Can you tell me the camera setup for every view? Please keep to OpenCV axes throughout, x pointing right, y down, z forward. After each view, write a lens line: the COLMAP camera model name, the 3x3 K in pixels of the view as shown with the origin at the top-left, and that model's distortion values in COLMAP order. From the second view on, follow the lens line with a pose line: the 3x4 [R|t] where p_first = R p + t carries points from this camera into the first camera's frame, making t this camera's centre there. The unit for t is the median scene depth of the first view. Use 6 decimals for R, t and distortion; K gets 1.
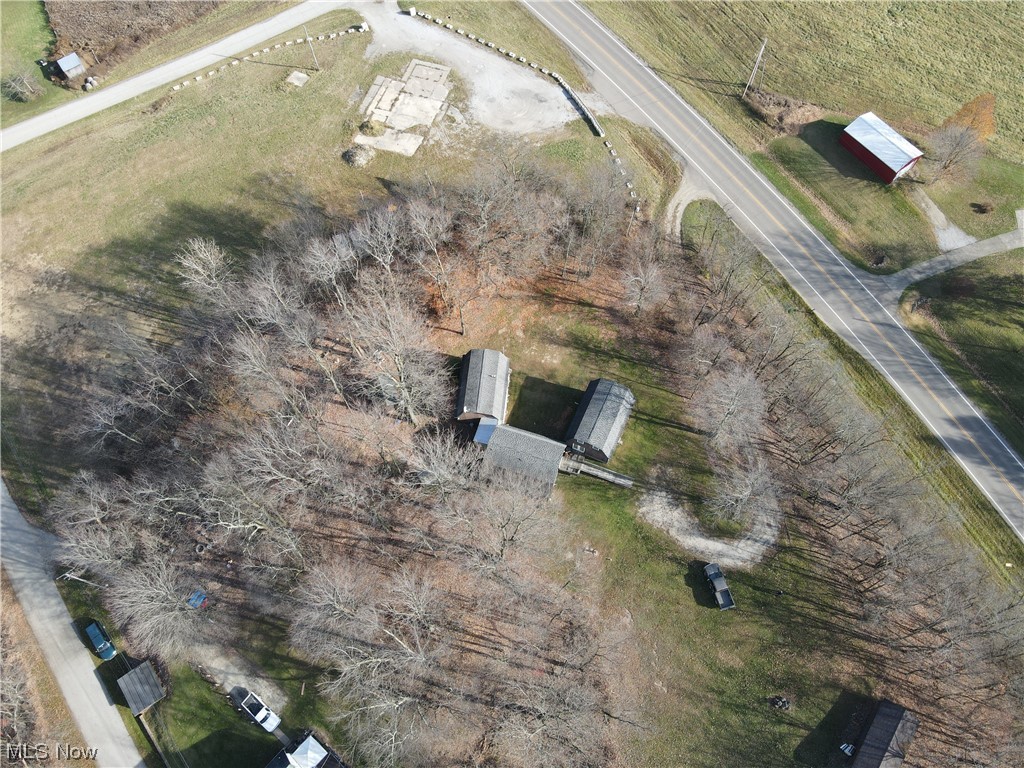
lens RADIAL K [[753.6, 0, 507.9], [0, 753.6, 384.6], [0, 0, 1]] dist [0.010405, 0.007024]
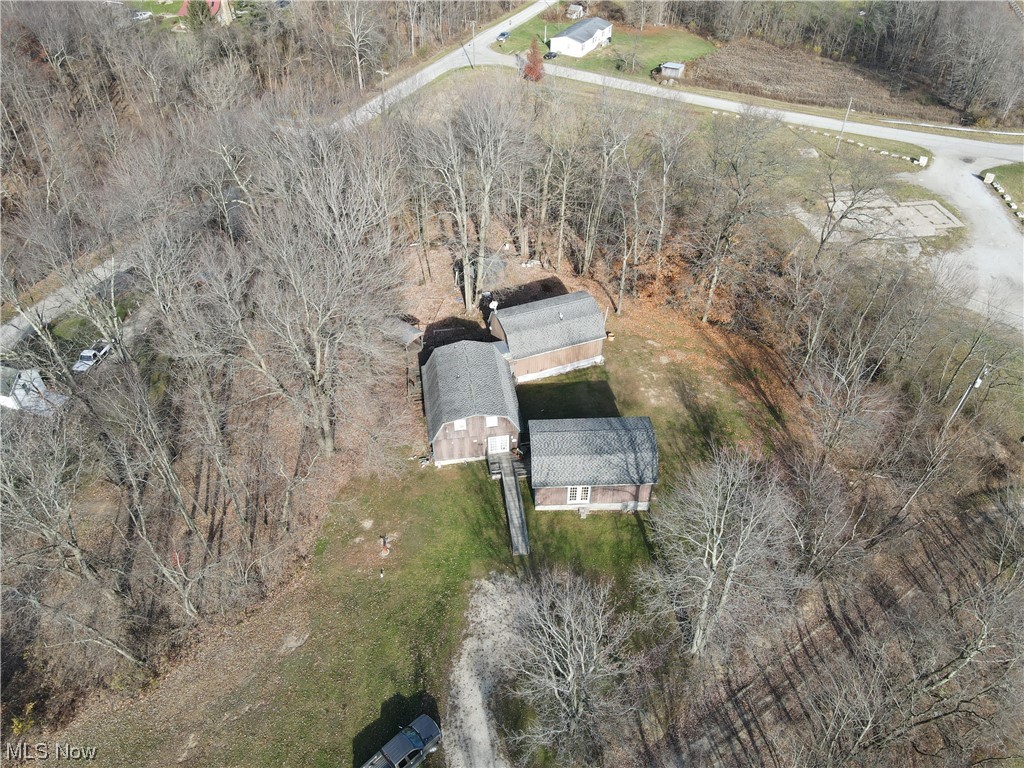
lens RADIAL K [[753.6, 0, 511.4], [0, 753.6, 383.1], [0, 0, 1]] dist [0.010405, 0.007024]
pose [[0.454865, 0.607118, -0.651541, 0.361250], [-0.807778, 0.589300, -0.014819, 0.057476], [0.374956, 0.533041, 0.758469, 0.404072]]
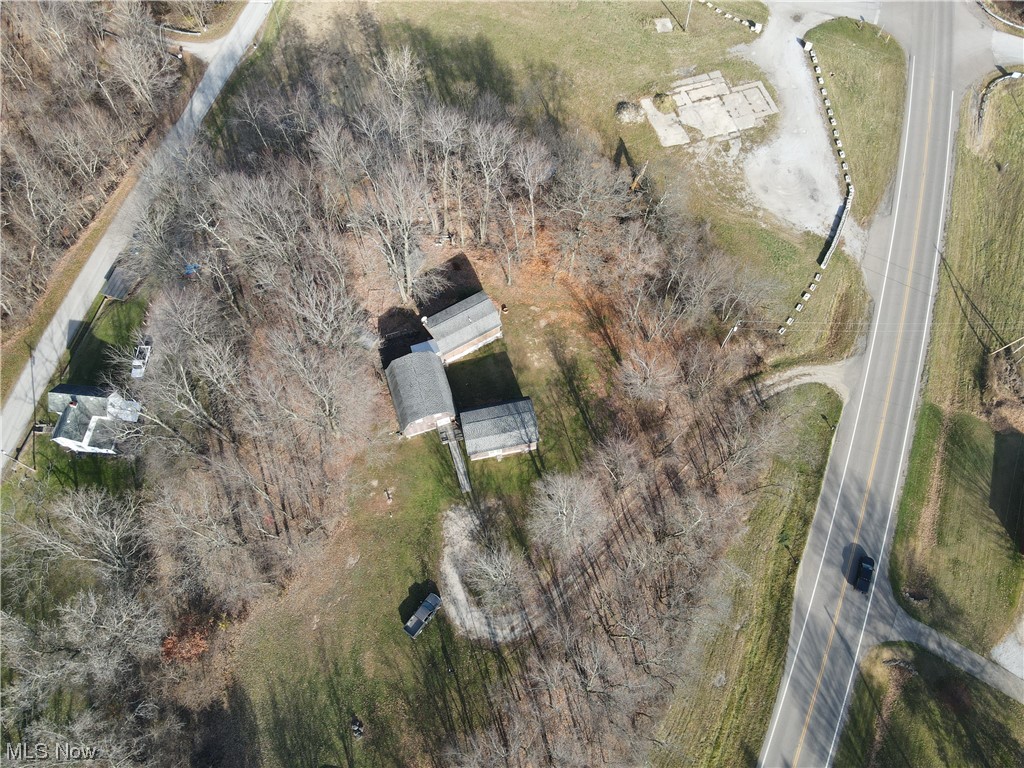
lens RADIAL K [[753.6, 0, 510.7], [0, 753.6, 385.1], [0, 0, 1]] dist [0.010405, 0.007024]
pose [[0.590627, 0.739777, -0.322318, 0.333063], [-0.727597, 0.660947, 0.183716, -0.147830], [0.348944, 0.126011, 0.928633, 0.064681]]
